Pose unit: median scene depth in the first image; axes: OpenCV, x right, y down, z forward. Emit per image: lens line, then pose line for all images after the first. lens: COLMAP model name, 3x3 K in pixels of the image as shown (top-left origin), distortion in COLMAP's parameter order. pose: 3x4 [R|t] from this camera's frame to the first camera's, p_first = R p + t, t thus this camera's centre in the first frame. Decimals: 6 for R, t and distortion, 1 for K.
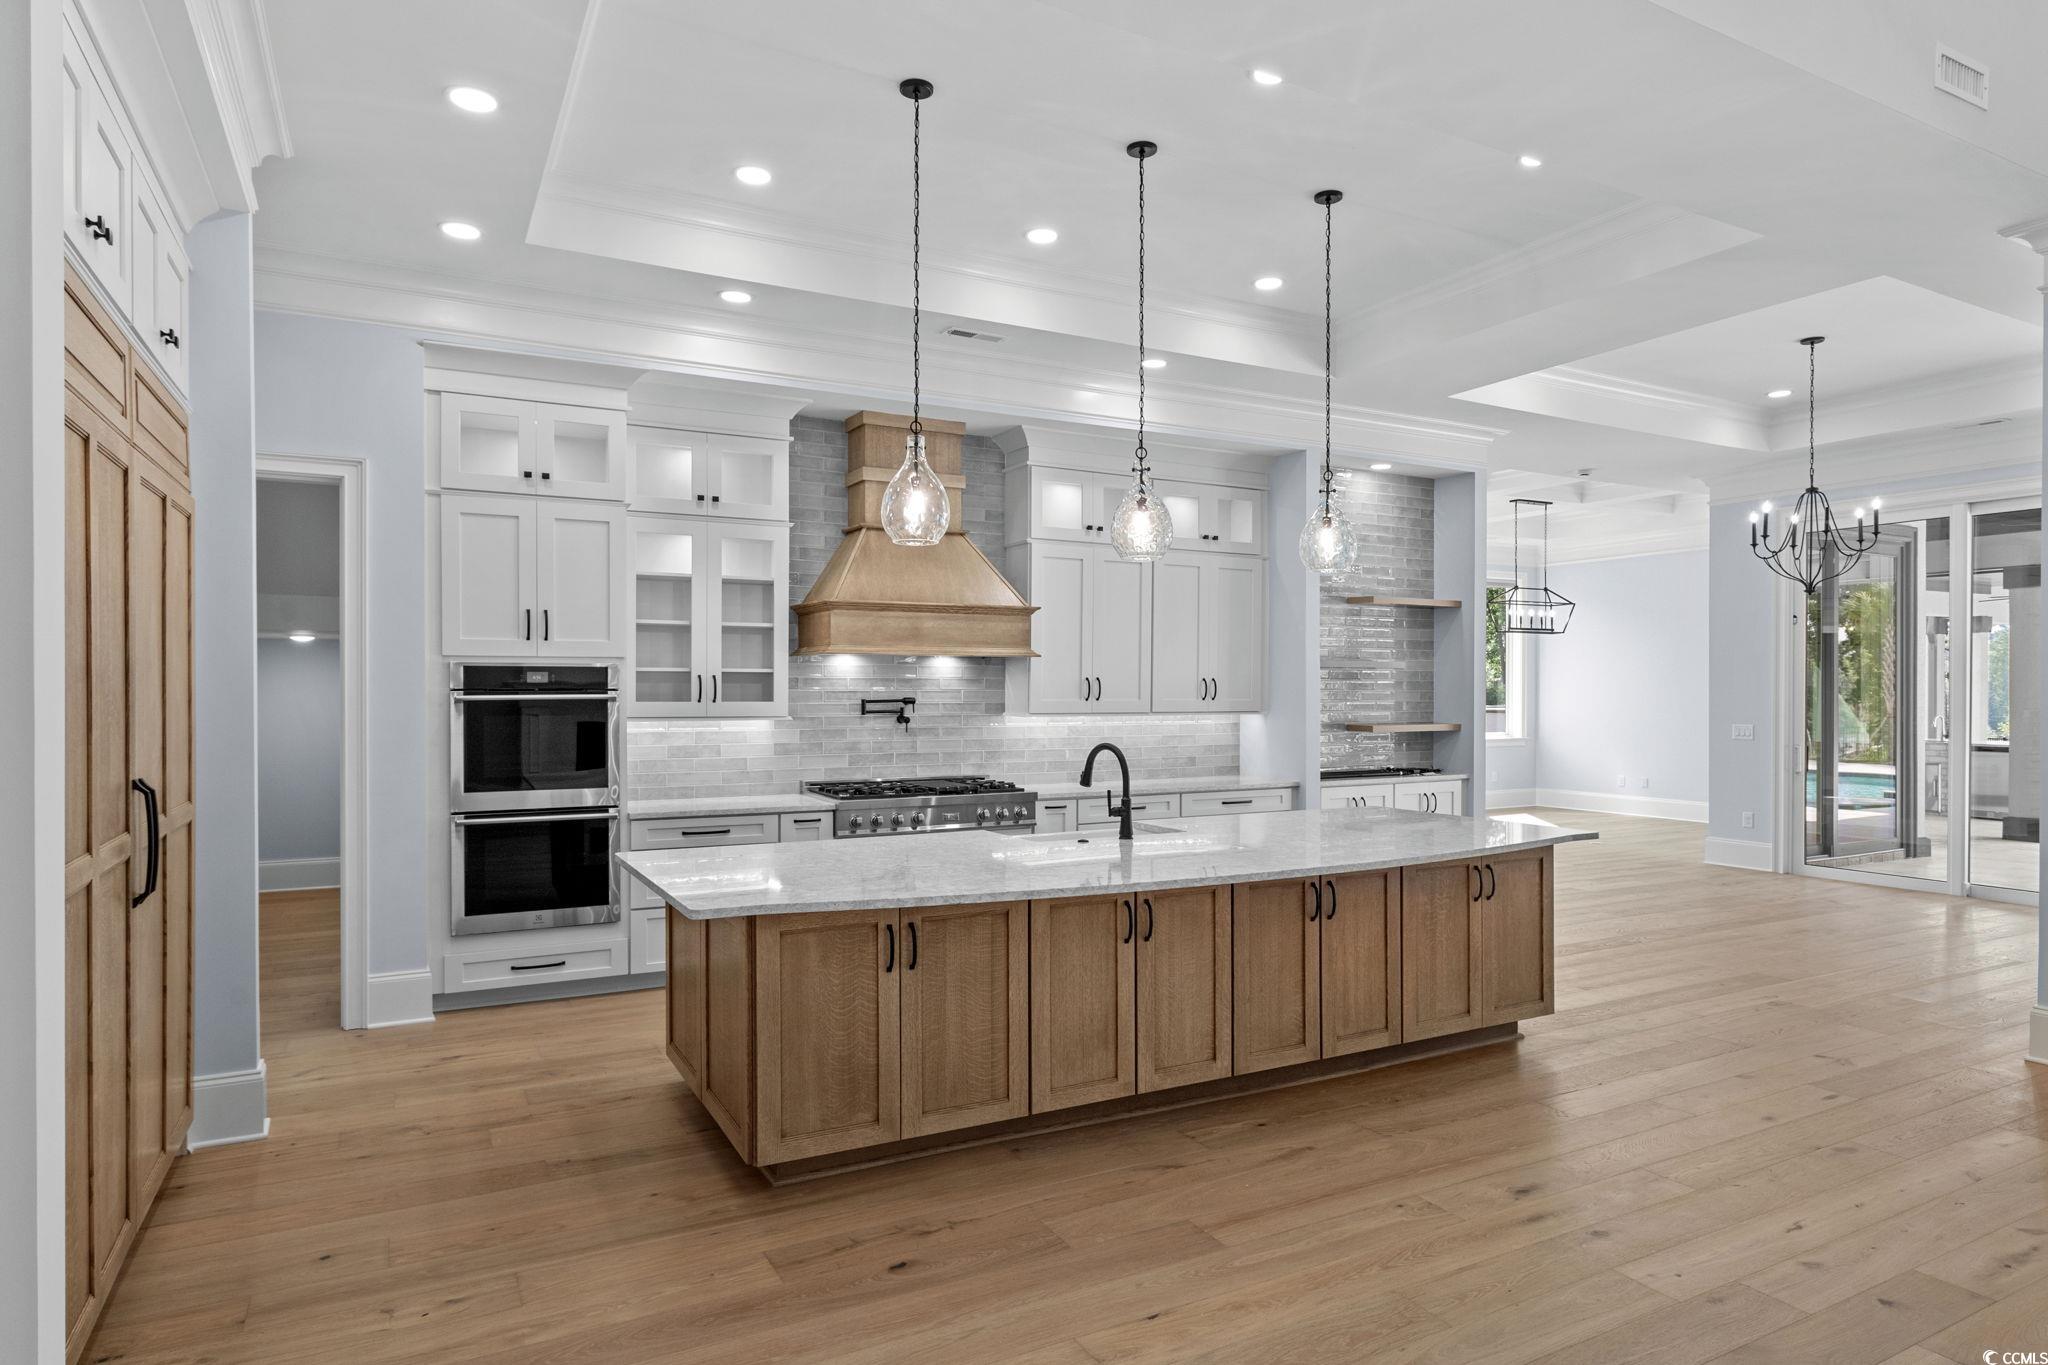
lens RADIAL K [[1175.7, 0, 1025.2], [0, 1175.7, 705.8], [0, 0, 1]] dist [-0.005618, -0.000994]
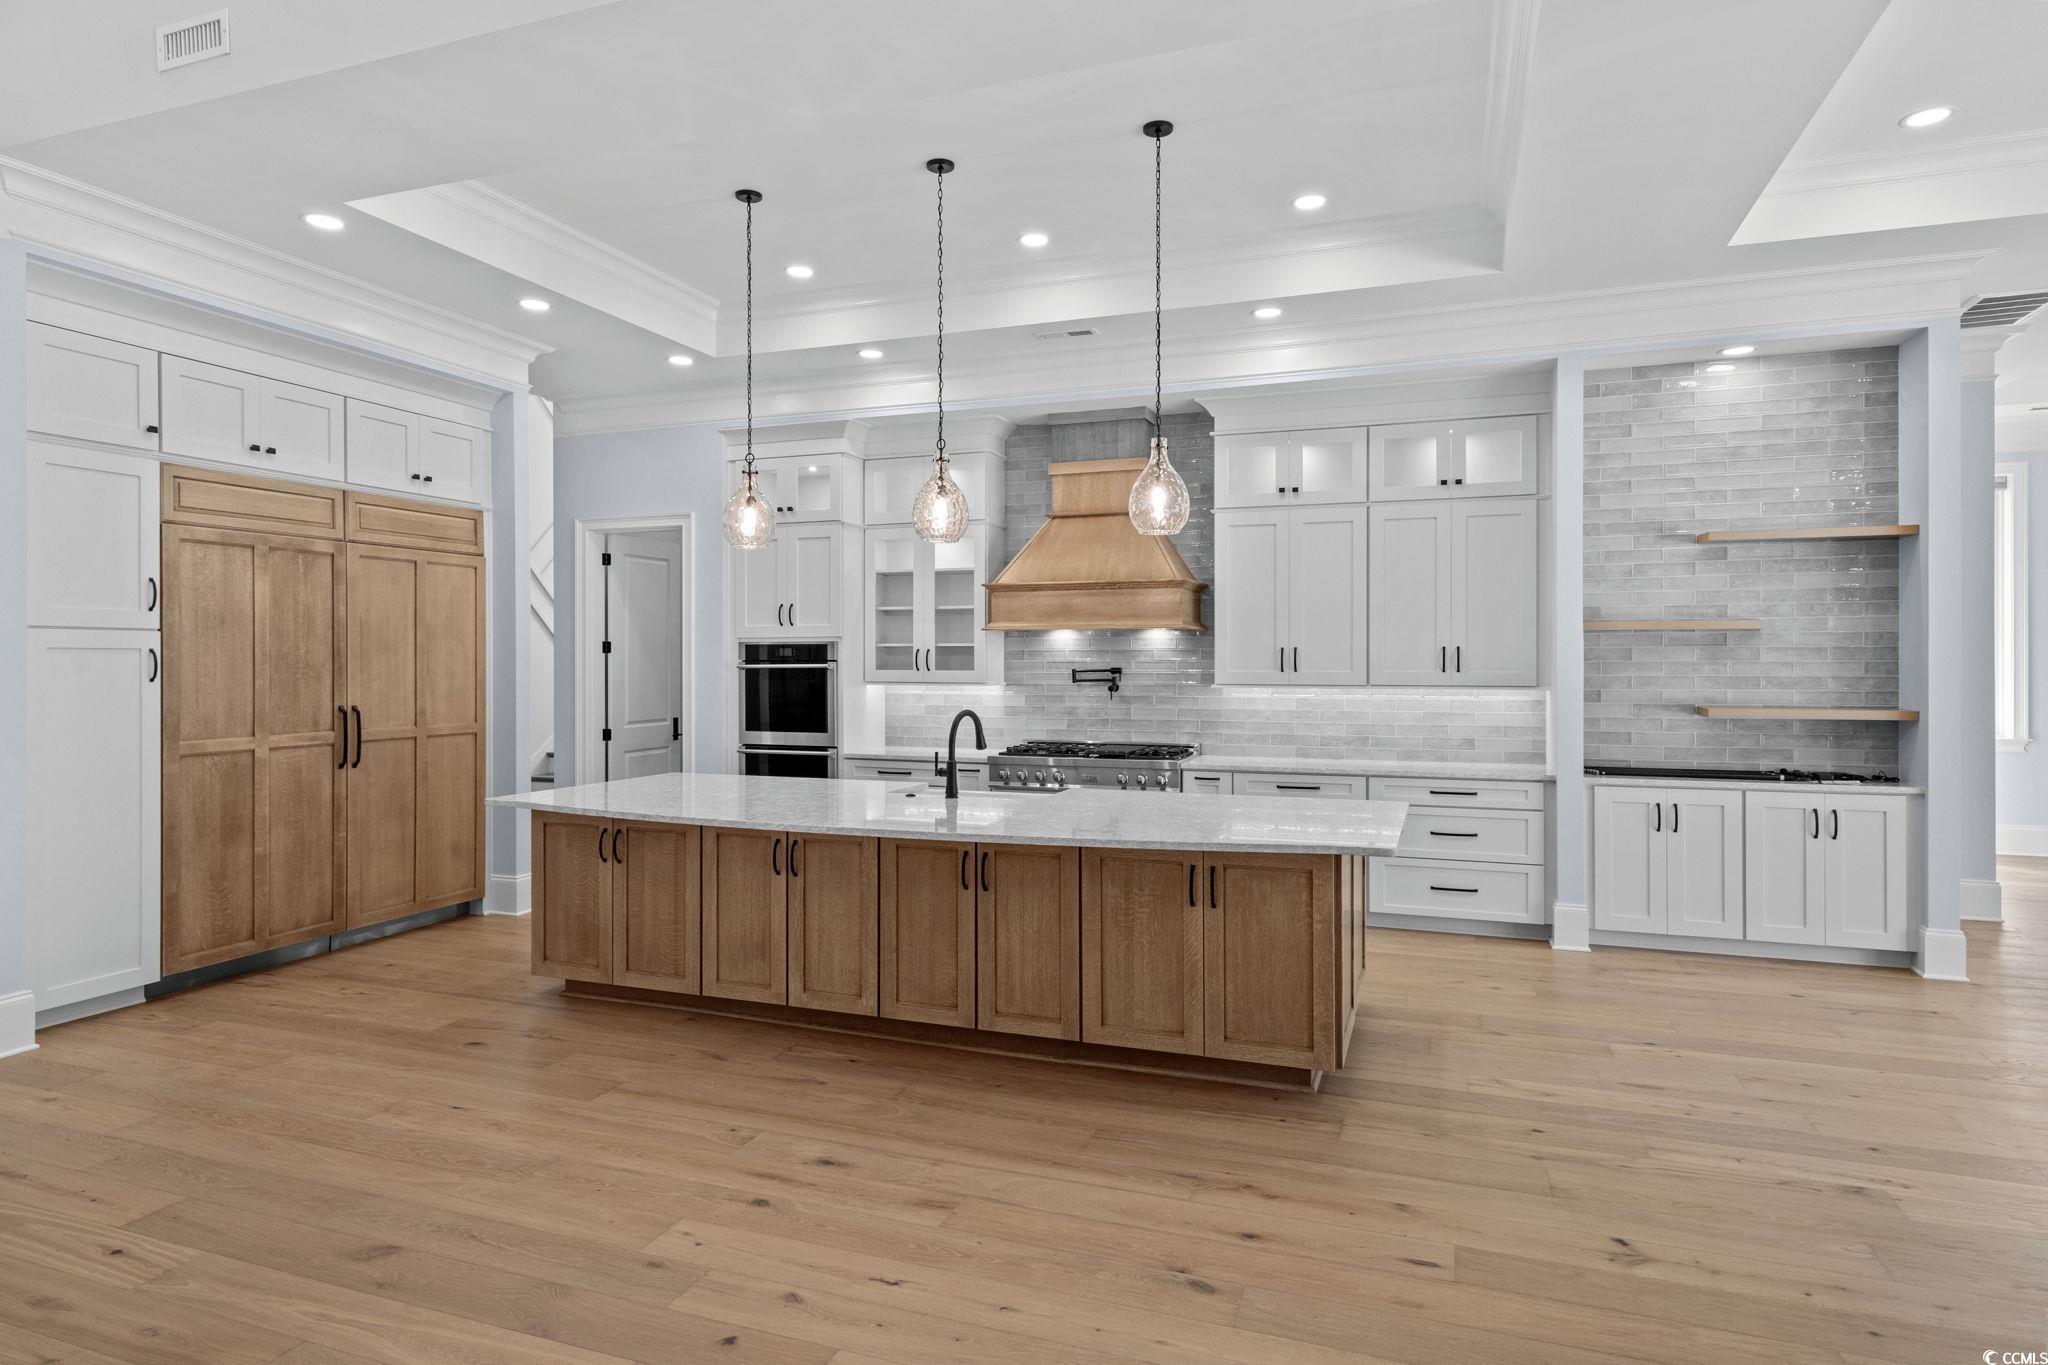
lens RADIAL K [[1146.3, 0, 1020.2], [0, 1146.3, 665.0], [0, 0, 1]] dist [0.003235, 0.003240]
pose [[0.661112, 0.001623, -0.750286, 0.692973], [-0.008626, 0.999948, -0.005438, -0.003352], [0.750238, 0.010067, 0.661091, 0.258754]]
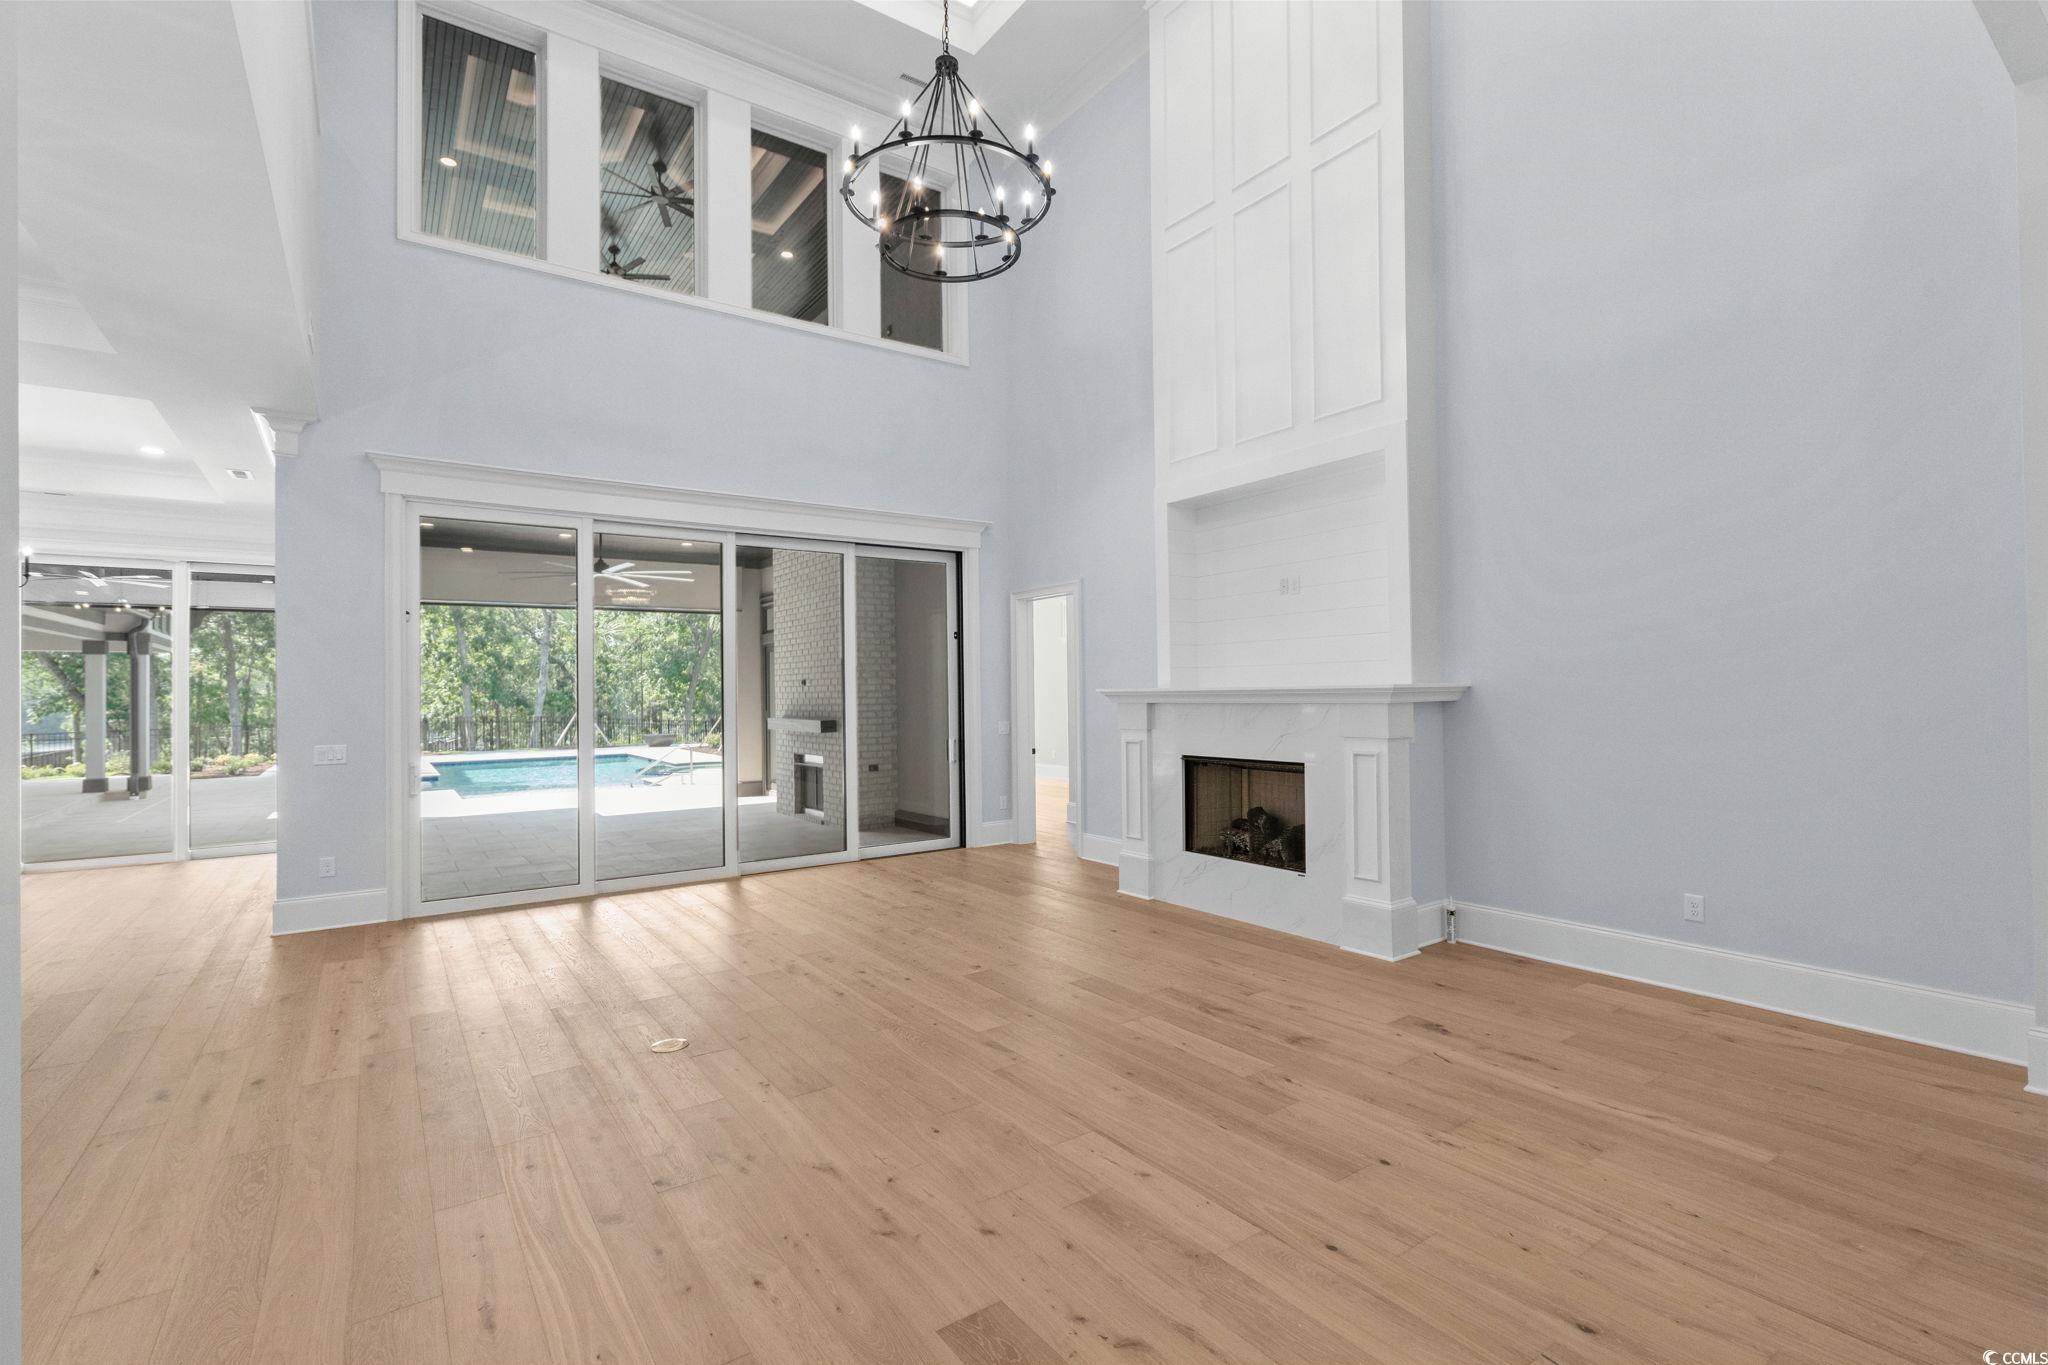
lens RADIAL K [[937.3, 0, 1023.7], [0, 937.3, 676.6], [0, 0, 1]] dist [0.002367, -0.000085]
pose [[-0.115422, 0.017411, 0.993164, -0.387316], [0.026851, 0.999536, -0.014403, -0.001633], [-0.992954, 0.025005, -0.115836, 0.096244]]
